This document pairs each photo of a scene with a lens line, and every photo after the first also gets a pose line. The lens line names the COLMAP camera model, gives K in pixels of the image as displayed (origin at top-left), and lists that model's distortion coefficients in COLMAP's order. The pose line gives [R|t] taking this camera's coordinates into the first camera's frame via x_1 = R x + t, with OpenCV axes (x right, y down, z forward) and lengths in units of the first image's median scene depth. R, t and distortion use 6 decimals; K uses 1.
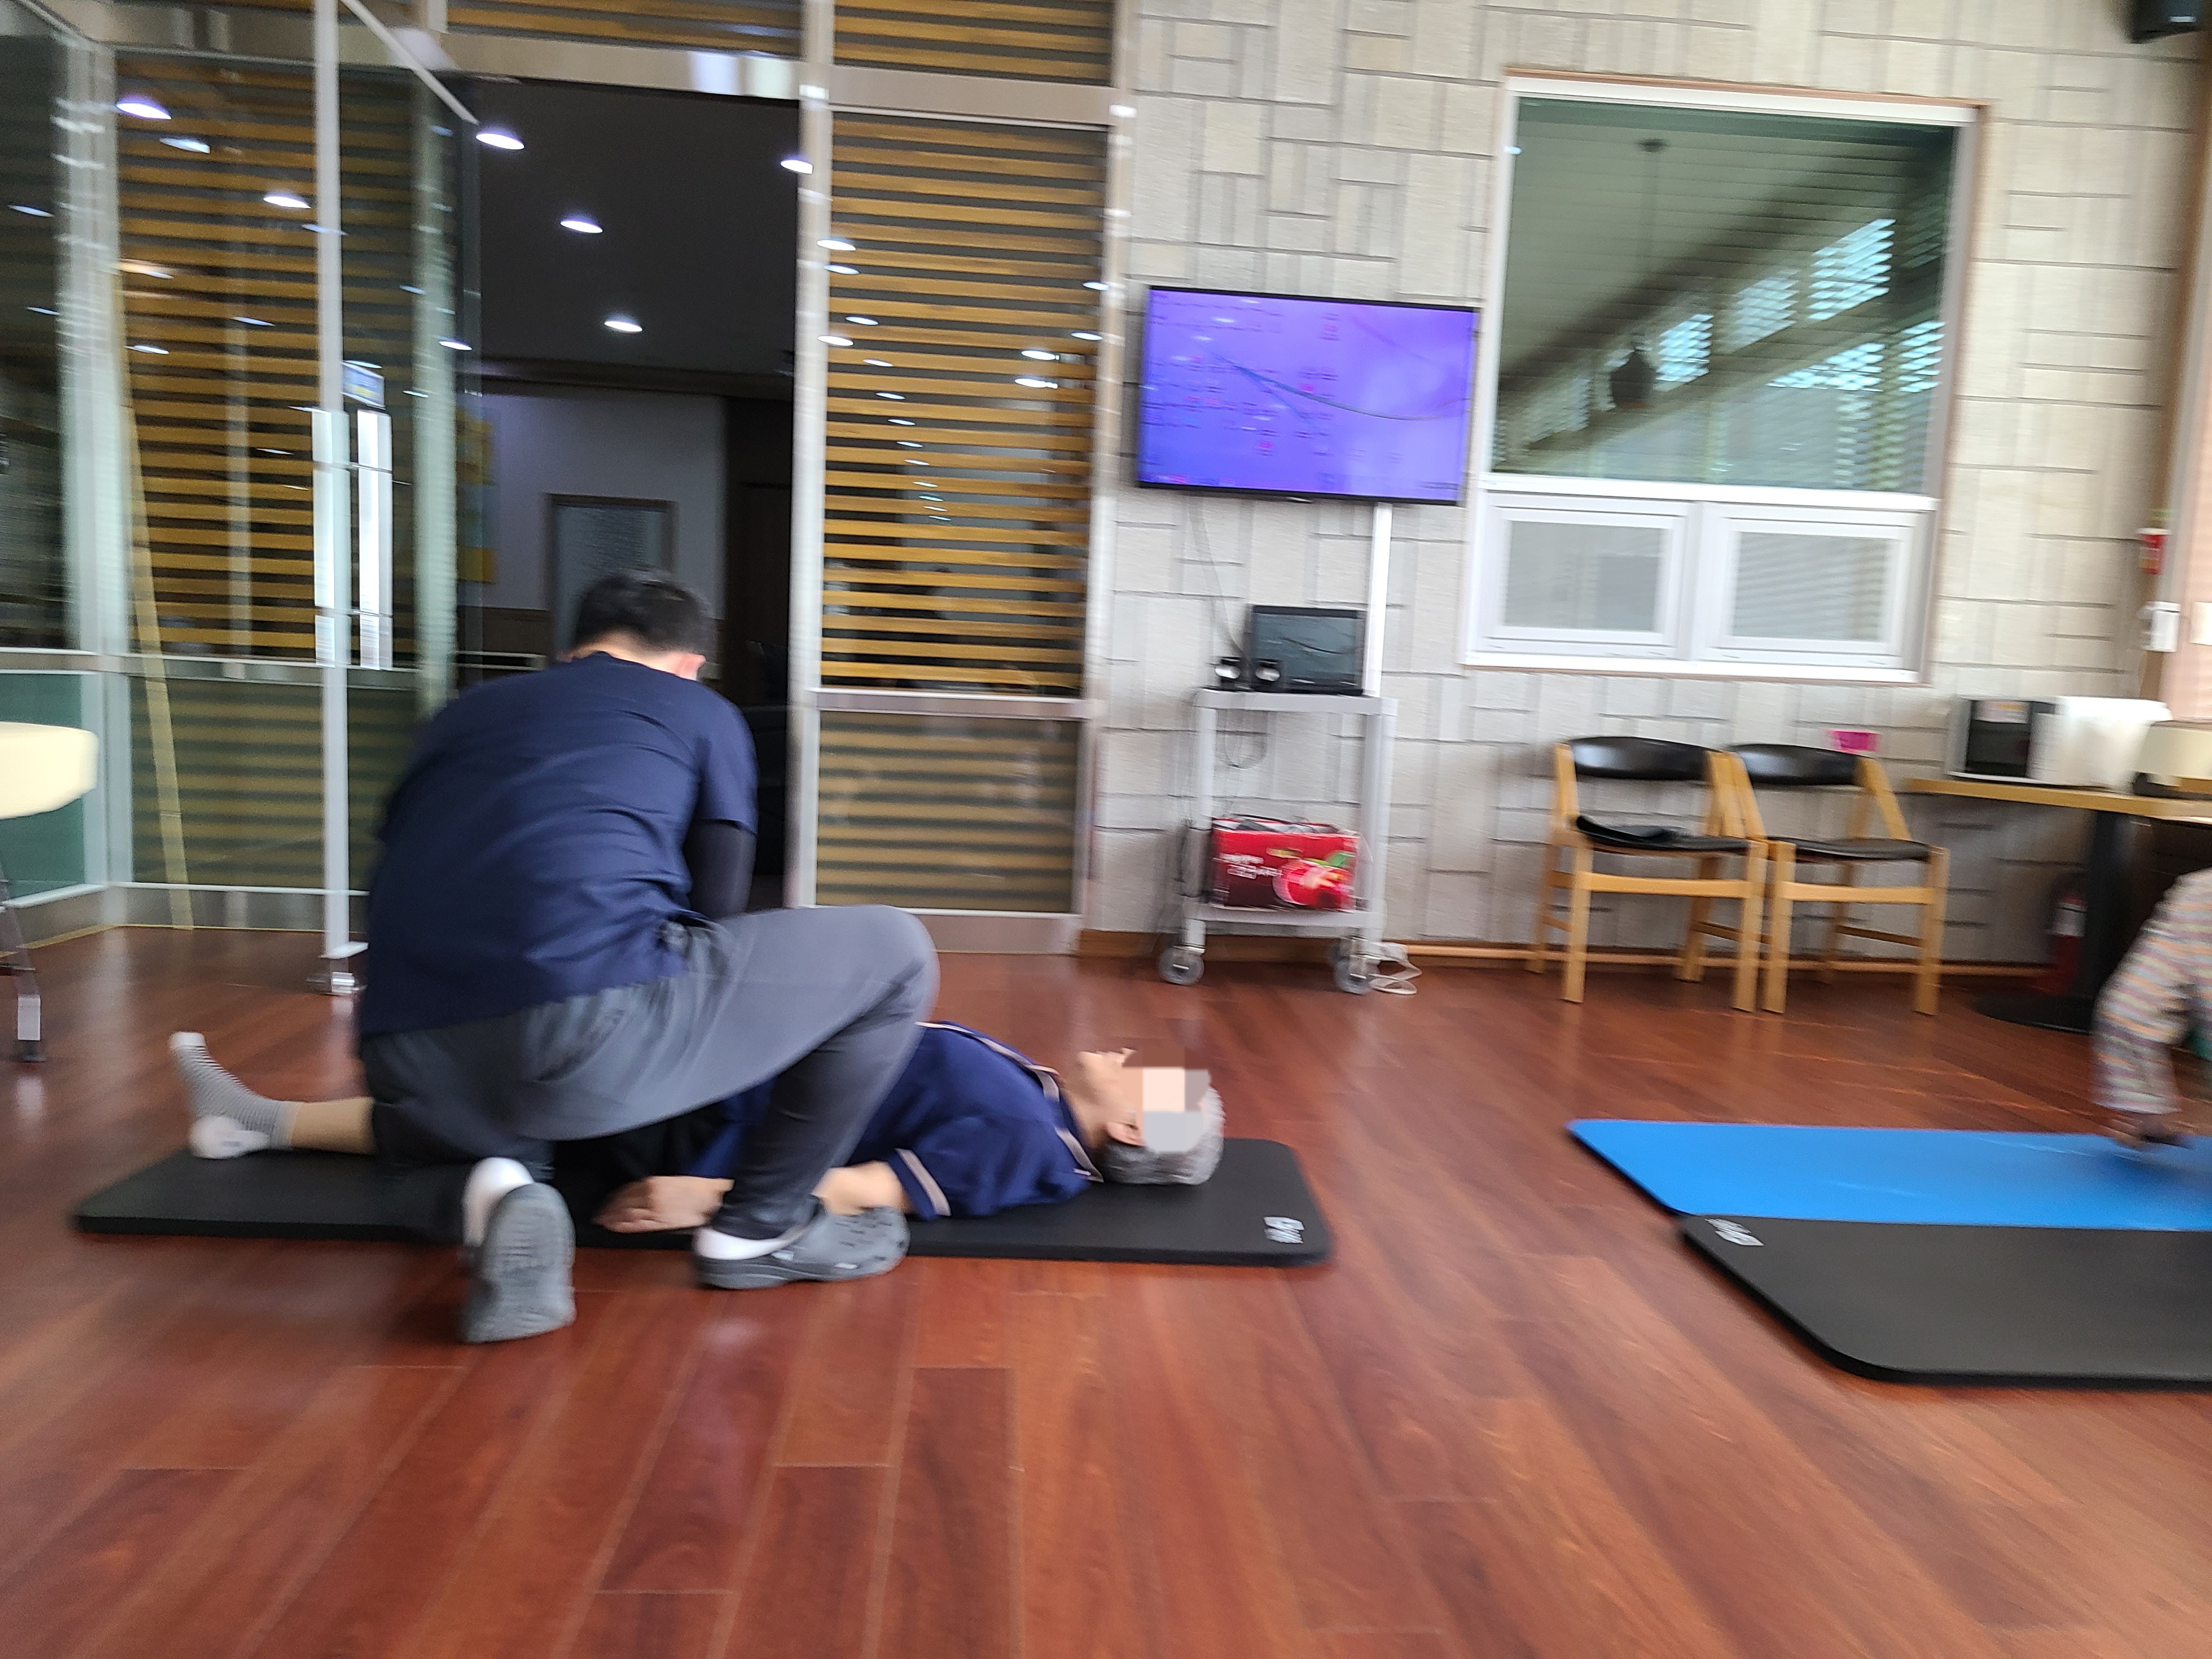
lens RADIAL K [[1687.9, 0, 1126.6], [0, 1687.9, 895.4], [0, 0, 1]] dist [0.051775, -0.022606]
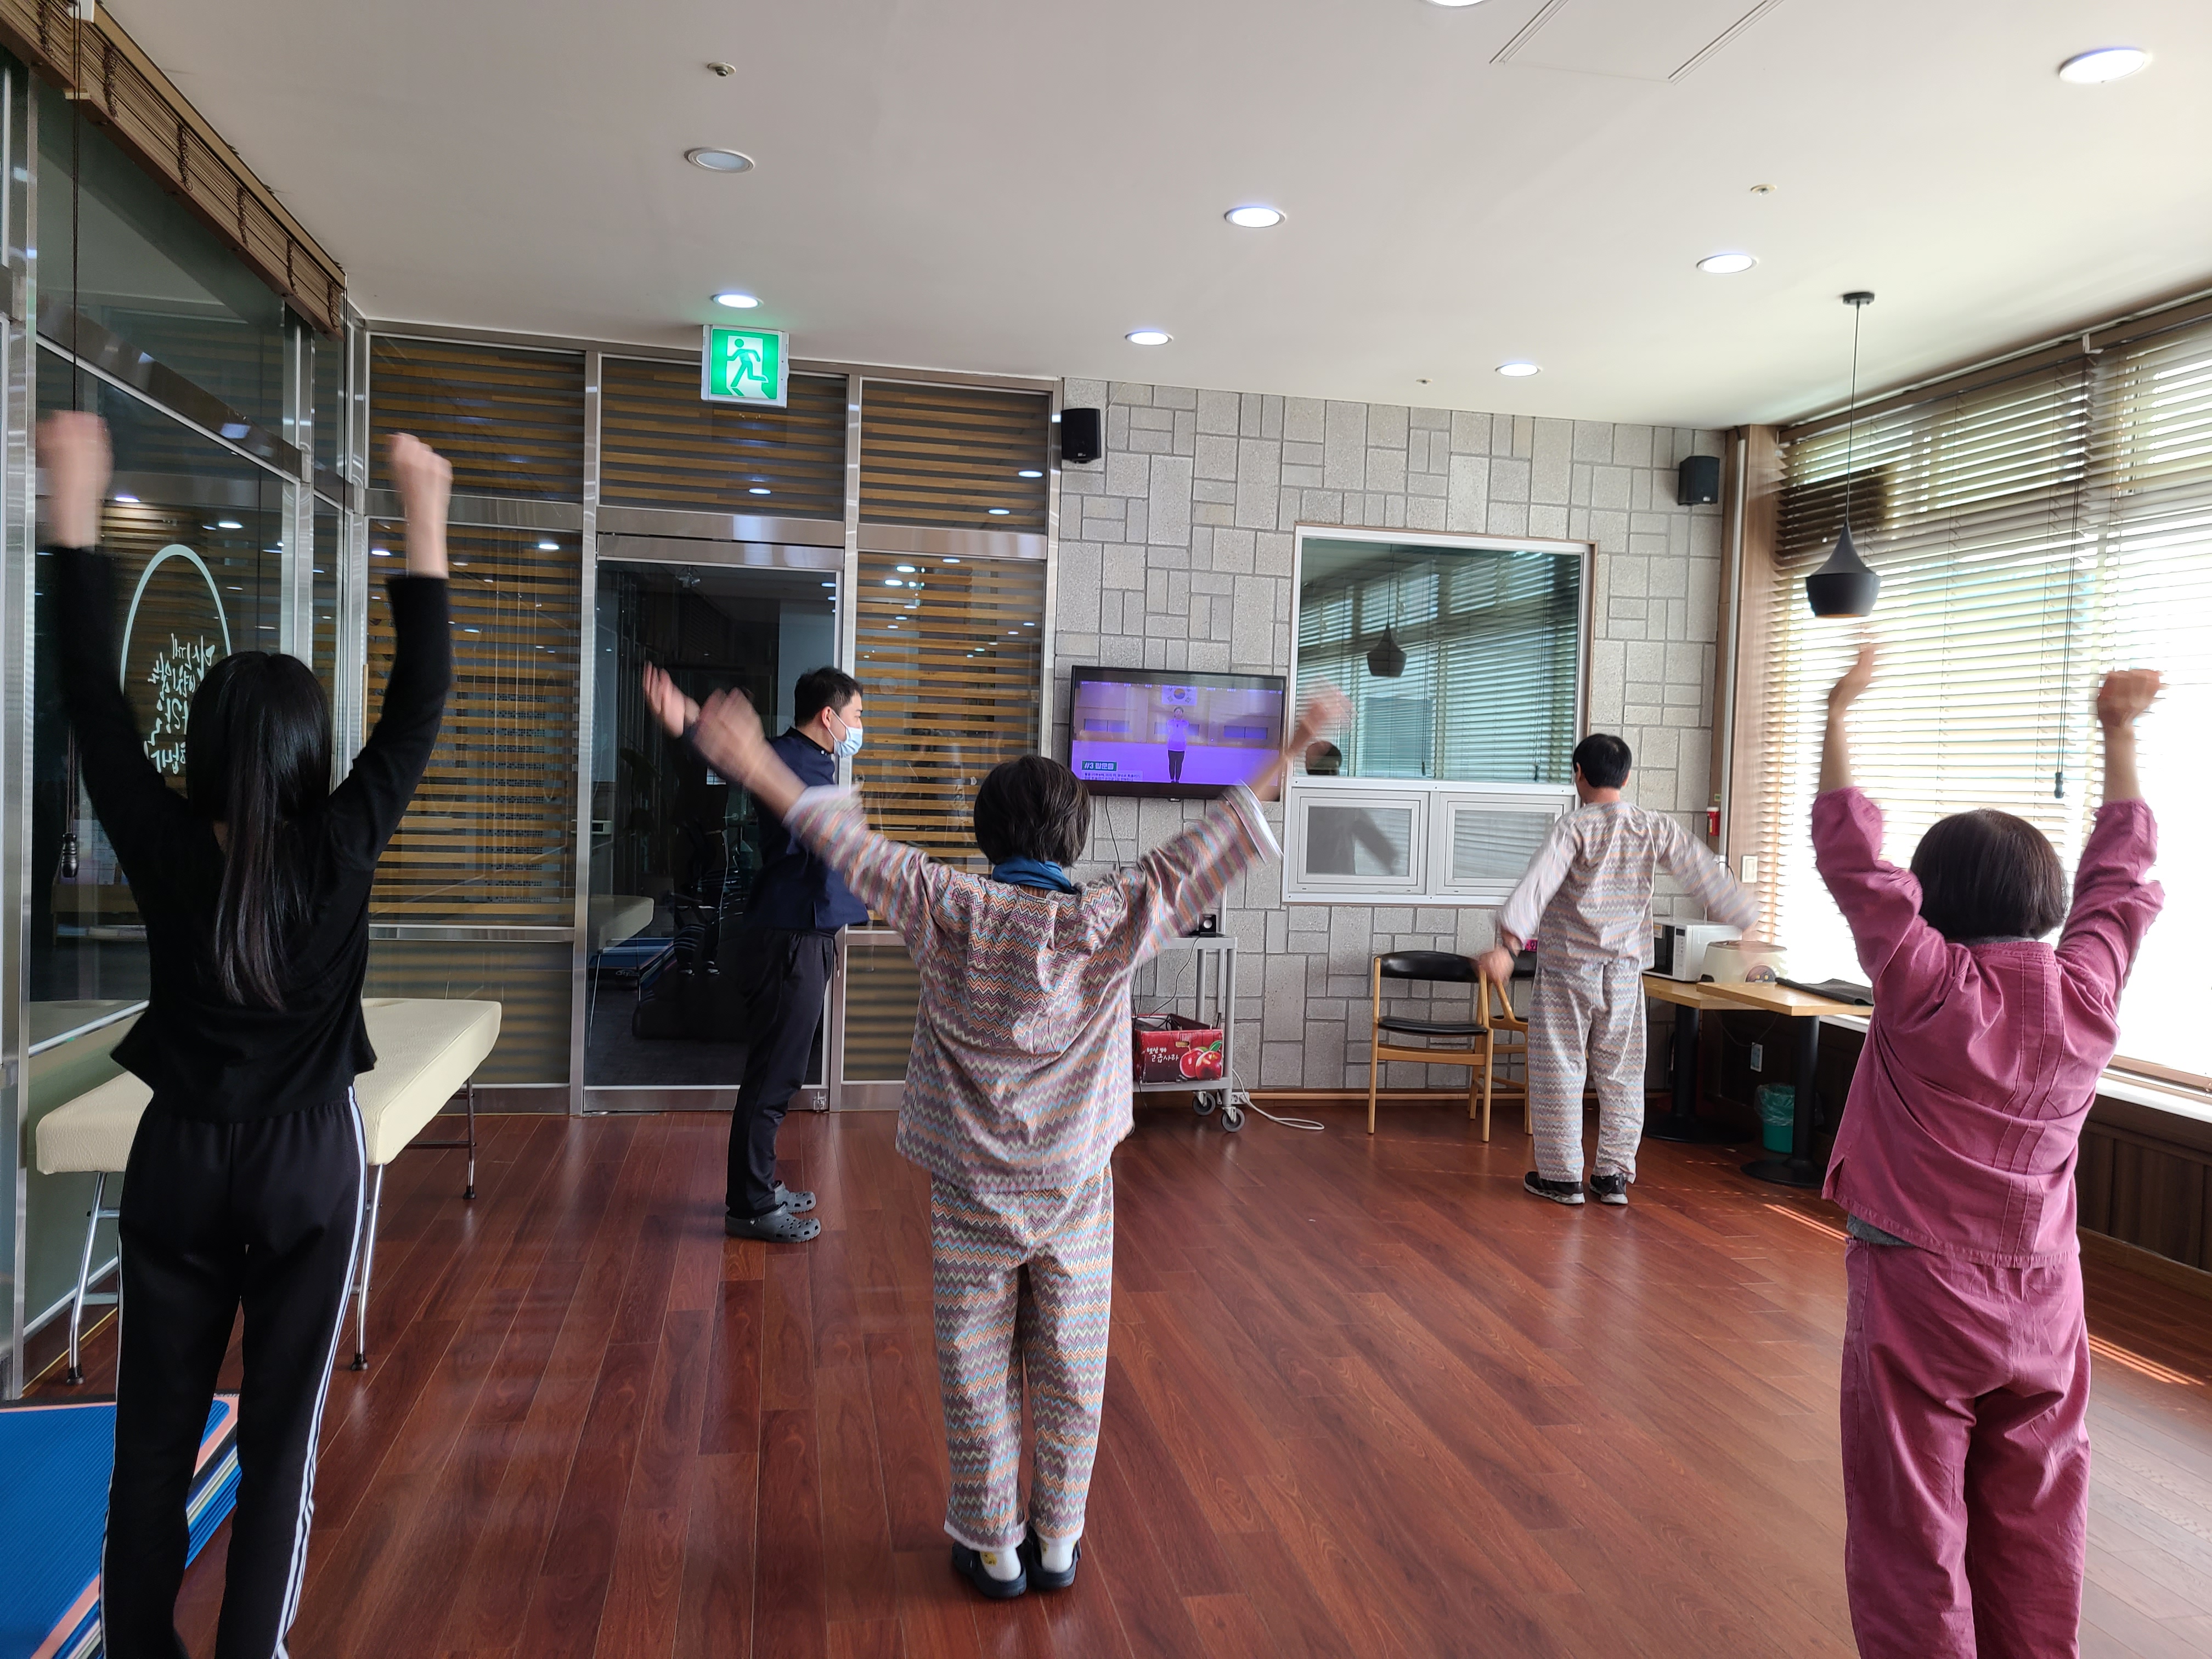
lens RADIAL K [[1687.9, 0, 1113.9], [0, 1687.9, 836.5], [0, 0, 1]] dist [0.051775, -0.022606]
pose [[0.992983, -0.017584, 0.116946, -0.130143], [0.026792, 0.996622, -0.077634, -0.086591], [-0.115186, 0.080222, 0.990099, -0.488915]]
